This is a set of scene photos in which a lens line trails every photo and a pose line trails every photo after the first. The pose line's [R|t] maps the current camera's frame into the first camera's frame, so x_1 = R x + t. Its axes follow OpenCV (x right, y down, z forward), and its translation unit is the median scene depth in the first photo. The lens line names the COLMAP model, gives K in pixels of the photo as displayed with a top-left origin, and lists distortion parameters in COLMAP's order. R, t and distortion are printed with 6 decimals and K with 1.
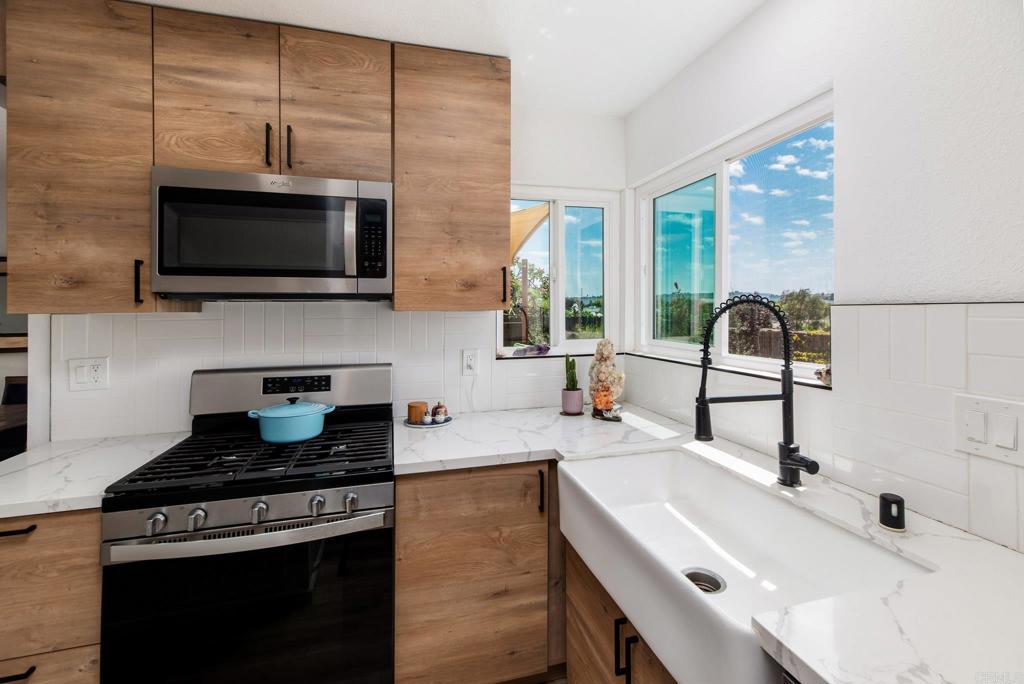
lens RADIAL K [[444.9, 0, 509.5], [0, 444.9, 313.2], [0, 0, 1]] dist [0.010134, 0.000098]
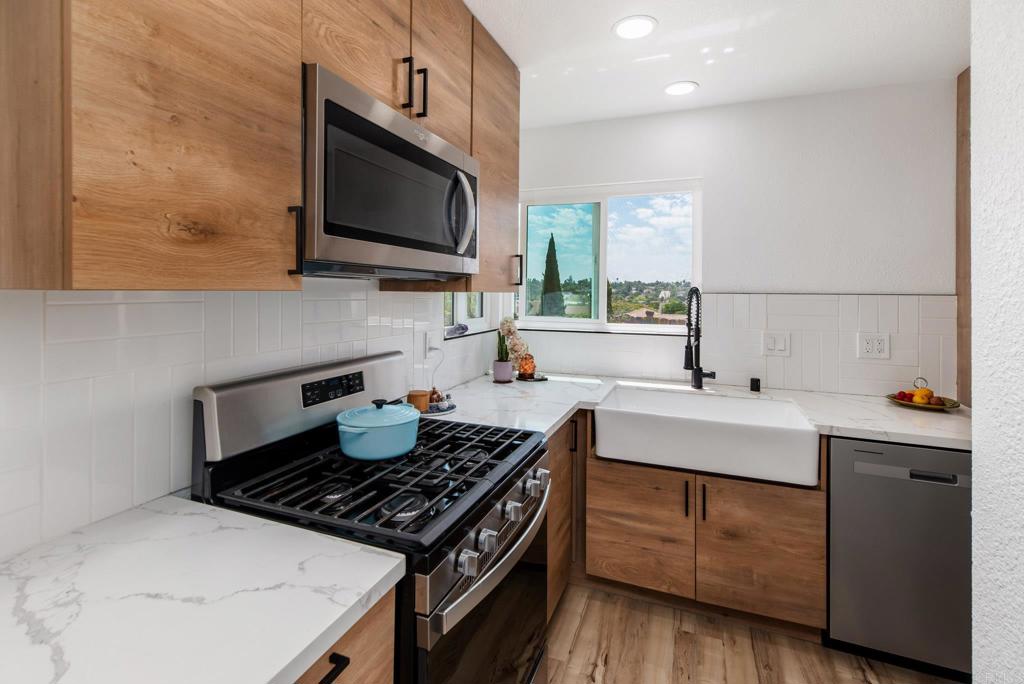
lens RADIAL K [[464.6, 0, 491.0], [0, 464.6, 294.1], [0, 0, 1]] dist [0.006180, 0.000181]
pose [[0.614594, 0.007672, 0.788806, -1.159143], [-0.009064, 0.999955, -0.002663, 0.002285], [-0.788791, -0.005513, 0.614636, 0.388434]]
